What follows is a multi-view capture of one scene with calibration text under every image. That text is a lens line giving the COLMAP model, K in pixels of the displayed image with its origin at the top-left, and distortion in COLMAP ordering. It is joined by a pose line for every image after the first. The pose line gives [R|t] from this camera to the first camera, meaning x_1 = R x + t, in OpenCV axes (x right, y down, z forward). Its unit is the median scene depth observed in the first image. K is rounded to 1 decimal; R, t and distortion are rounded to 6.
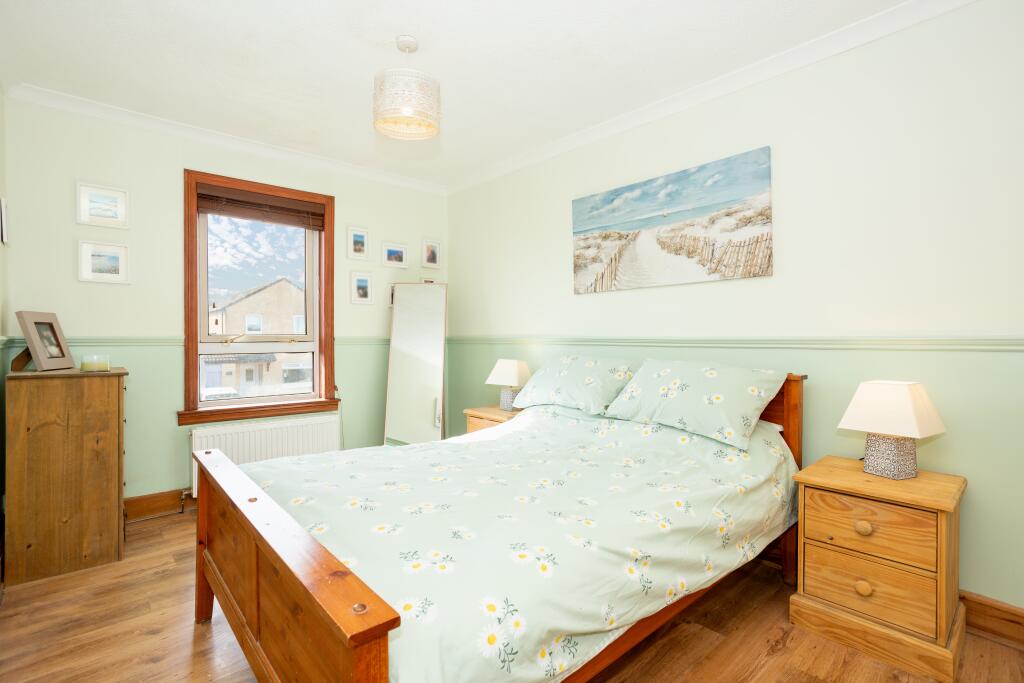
lens RADIAL K [[502.3, 0, 512.6], [0, 502.3, 343.3], [0, 0, 1]] dist [-0.025185, 0.012080]
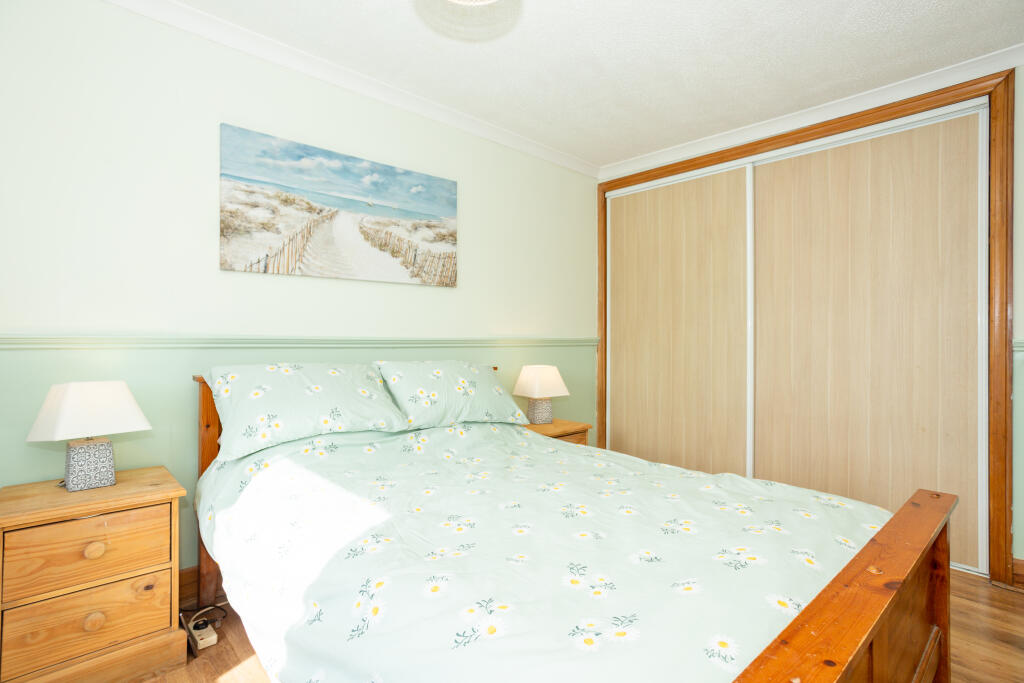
lens RADIAL K [[502.3, 0, 513.2], [0, 502.3, 334.4], [0, 0, 1]] dist [-0.025185, 0.012080]
pose [[-0.004748, 0.008066, 0.999956, -0.607047], [0.005241, 0.999954, -0.008041, -0.009028], [-0.999975, 0.005202, -0.004790, 0.740230]]
